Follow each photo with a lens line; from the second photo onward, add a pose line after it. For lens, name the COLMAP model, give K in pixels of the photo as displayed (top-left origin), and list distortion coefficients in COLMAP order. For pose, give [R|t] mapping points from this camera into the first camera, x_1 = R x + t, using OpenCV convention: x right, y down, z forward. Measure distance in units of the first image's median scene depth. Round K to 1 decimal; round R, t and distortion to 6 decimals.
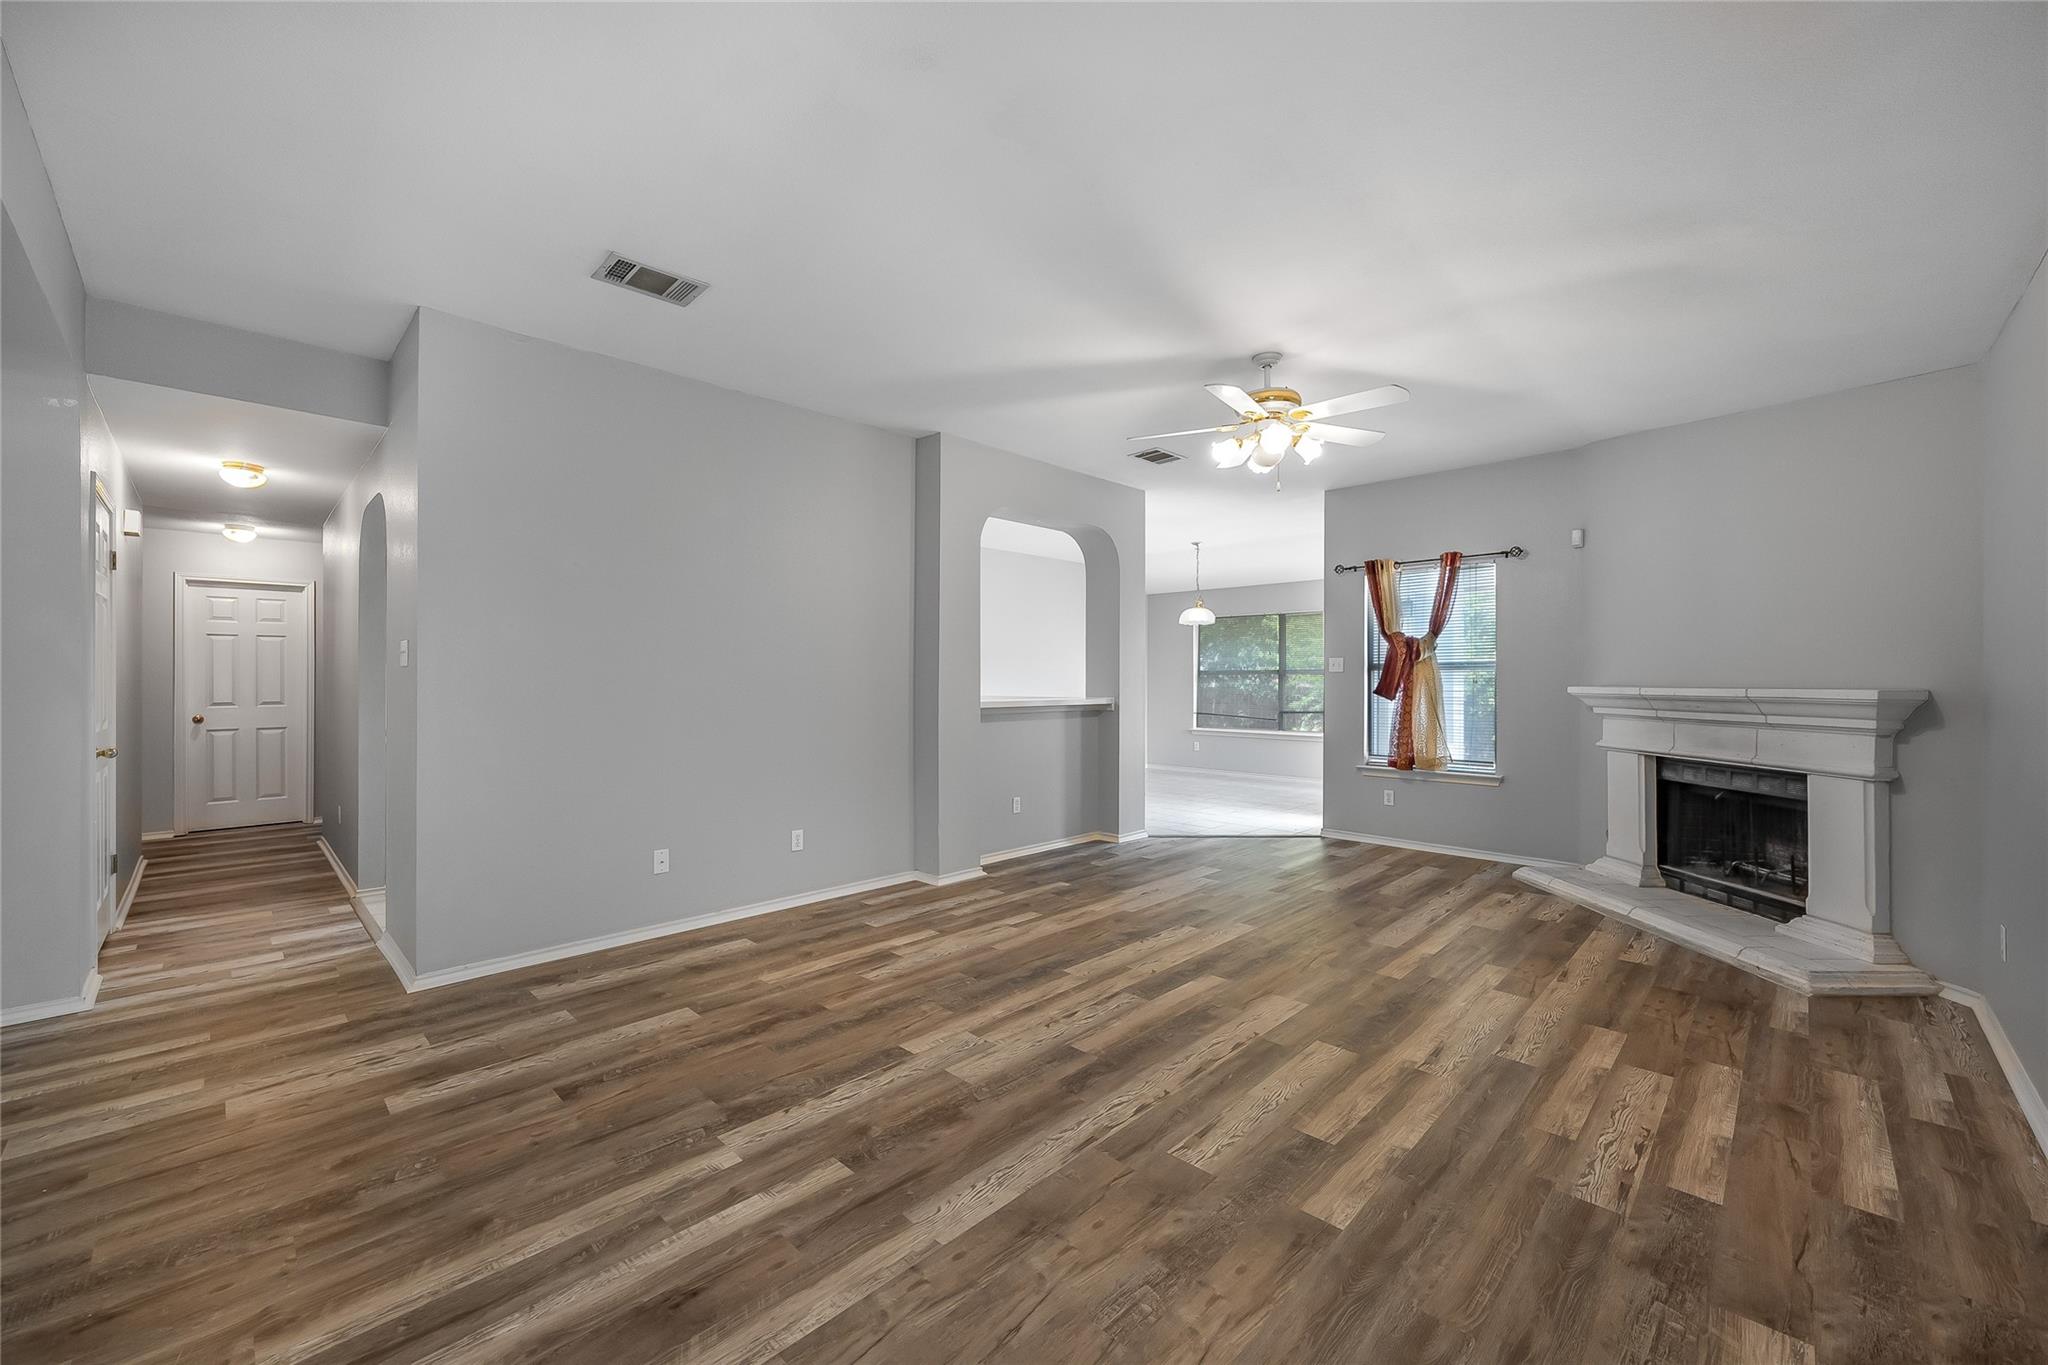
lens RADIAL K [[812.6, 0, 1028.9], [0, 812.6, 675.8], [0, 0, 1]] dist [-0.001744, -0.000343]
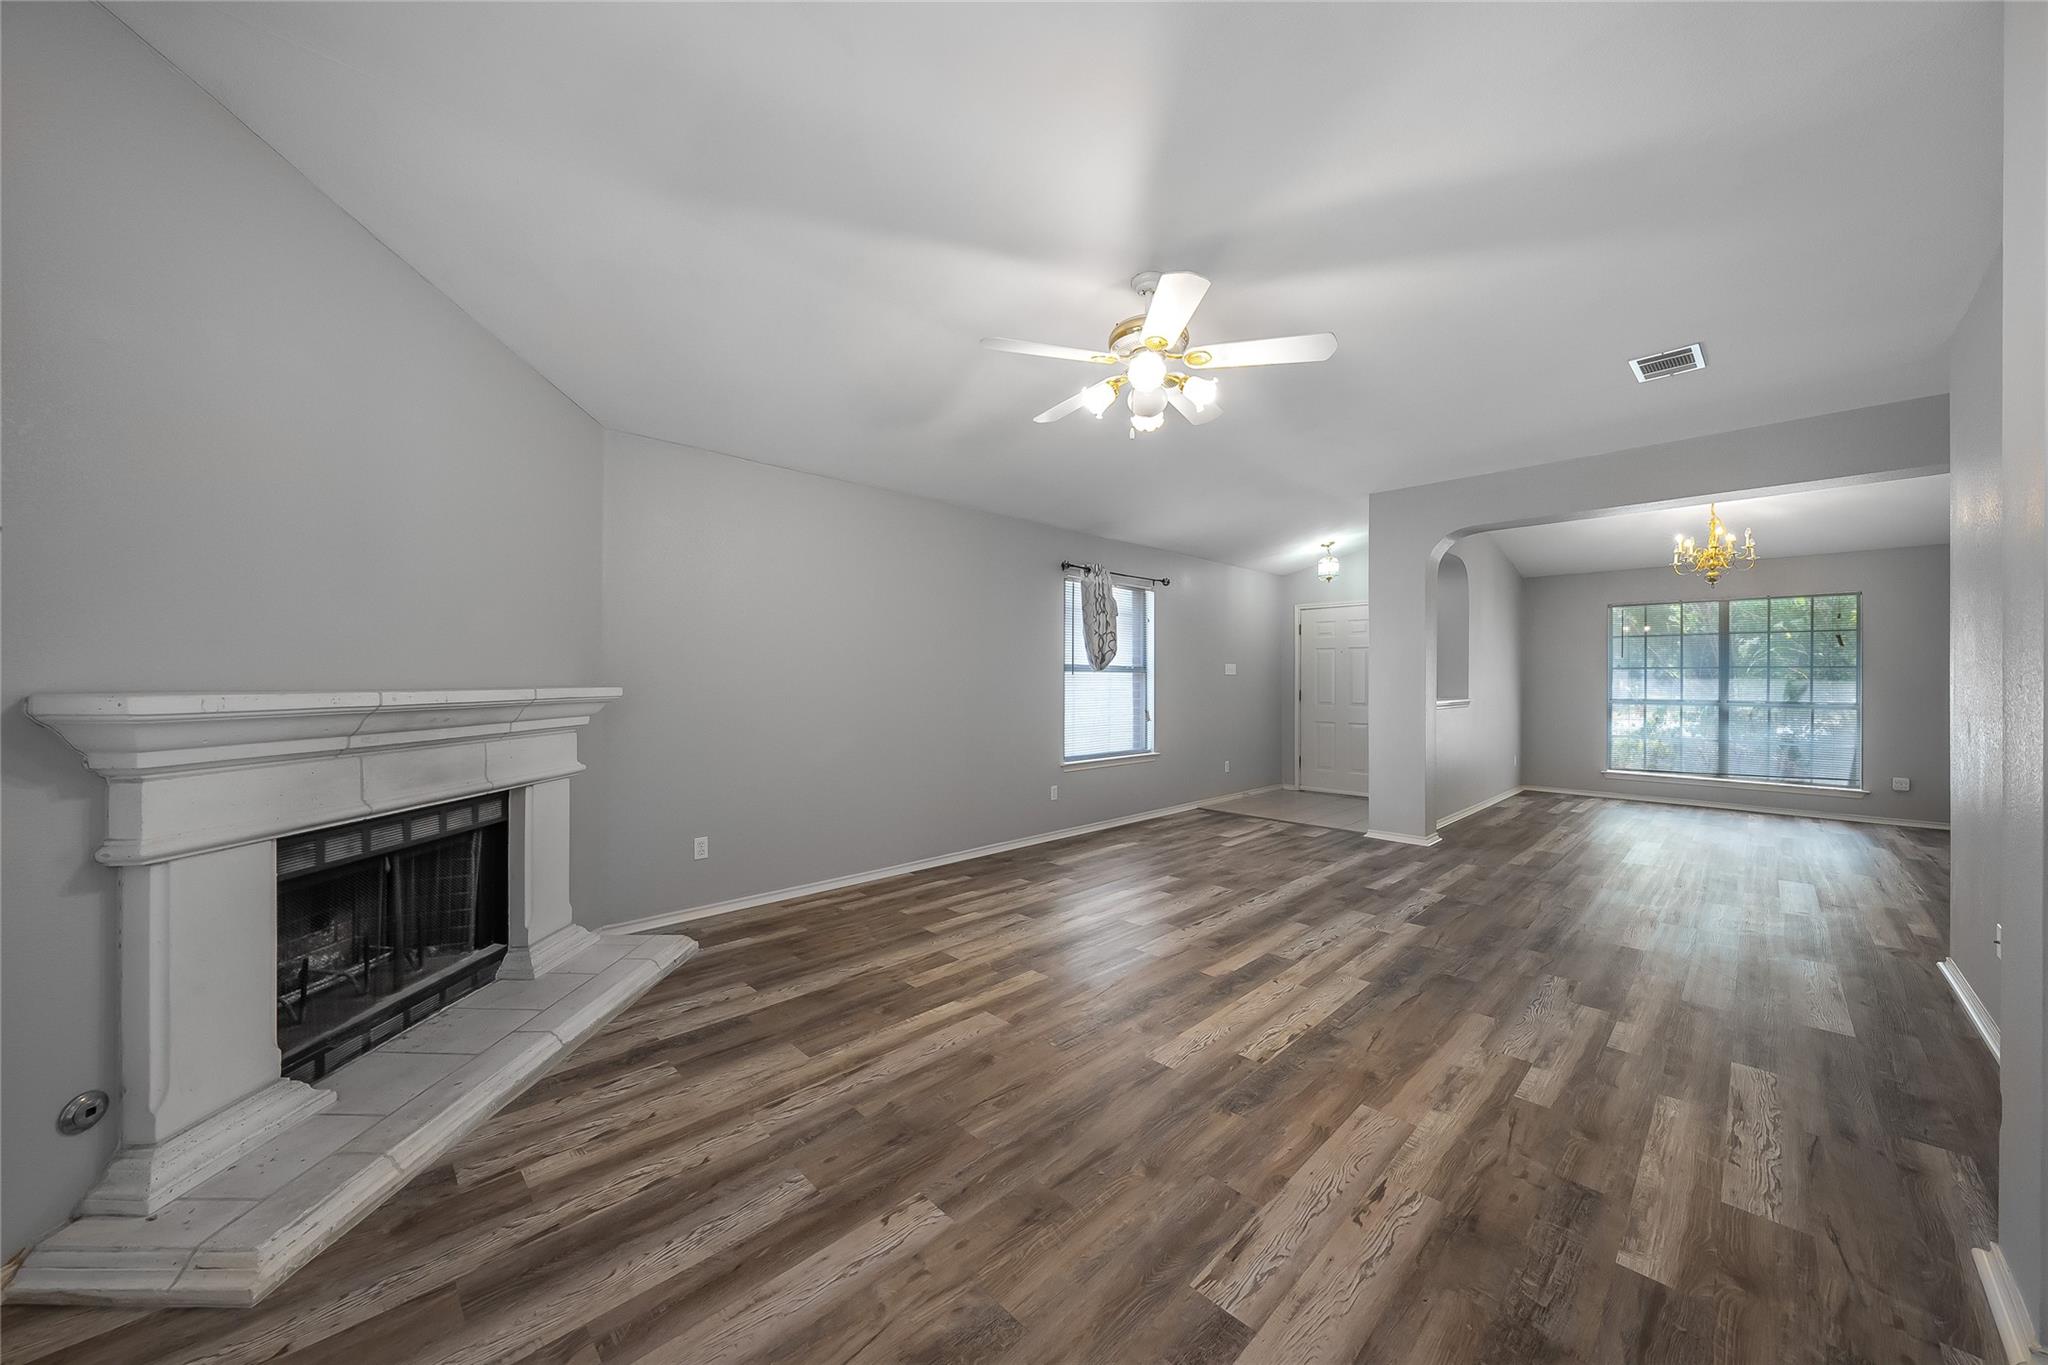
lens RADIAL K [[751.9, 0, 1024.0], [0, 751.9, 682.5], [0, 0, 1]] dist [-0.000427, 0.000013]
pose [[-0.999665, -0.005331, 0.025327, 0.402285], [-0.005372, 0.999984, -0.001524, 0.008242], [-0.025318, -0.001659, -0.999678, 1.770236]]
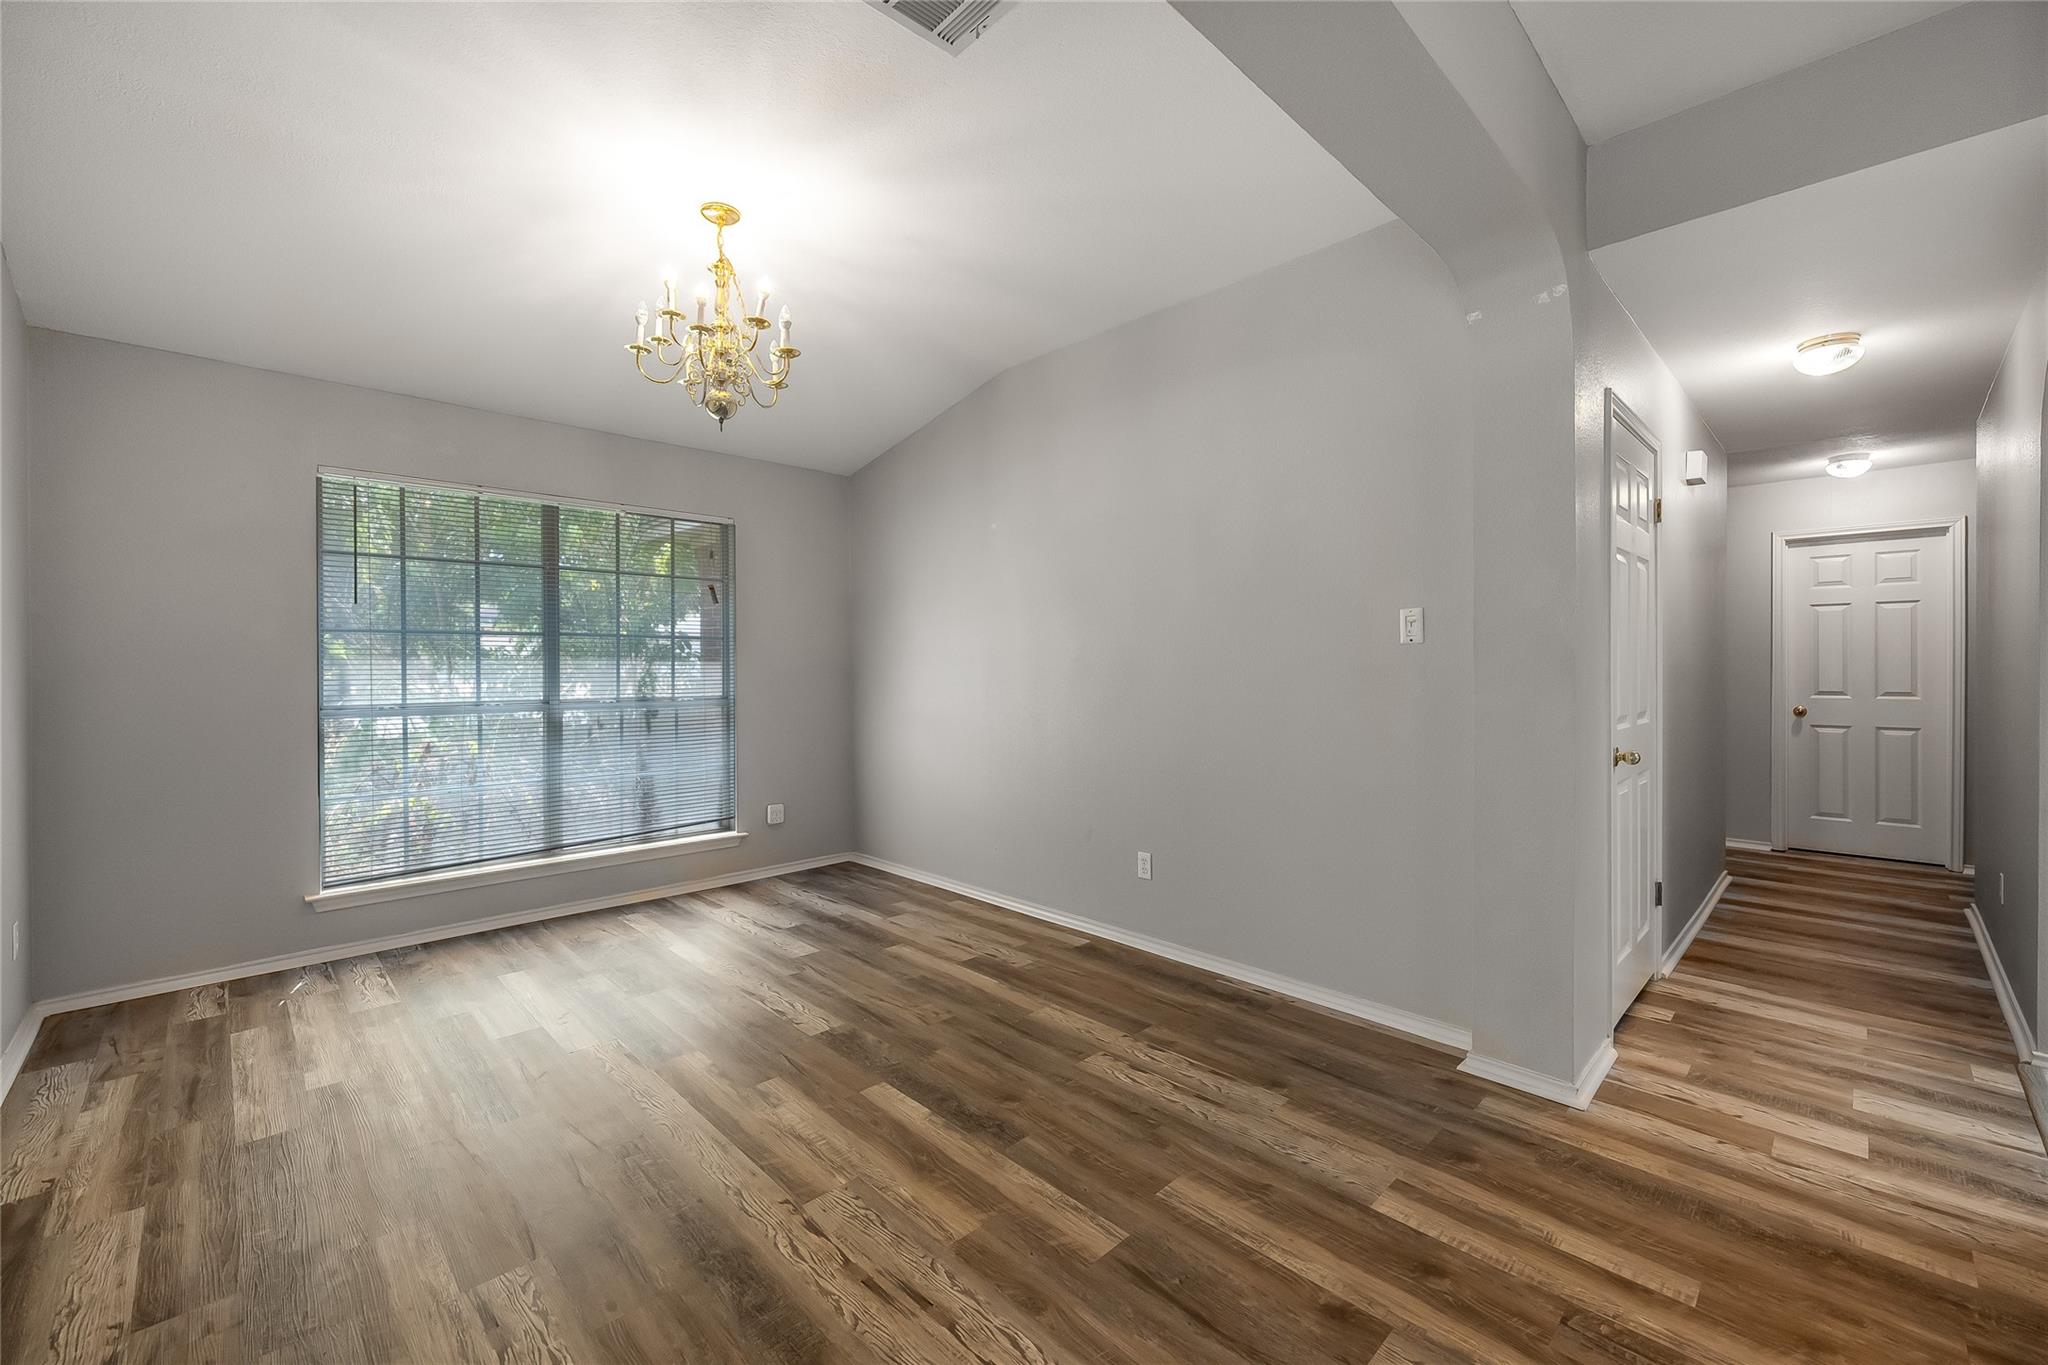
lens RADIAL K [[812.6, 0, 1028.9], [0, 812.6, 675.8], [0, 0, 1]] dist [-0.001744, -0.000343]
pose [[-0.020846, 0.009223, -0.999740, -0.325362], [0.009721, 0.999912, 0.009022, 0.005659], [0.999735, -0.009530, -0.020933, 0.403772]]
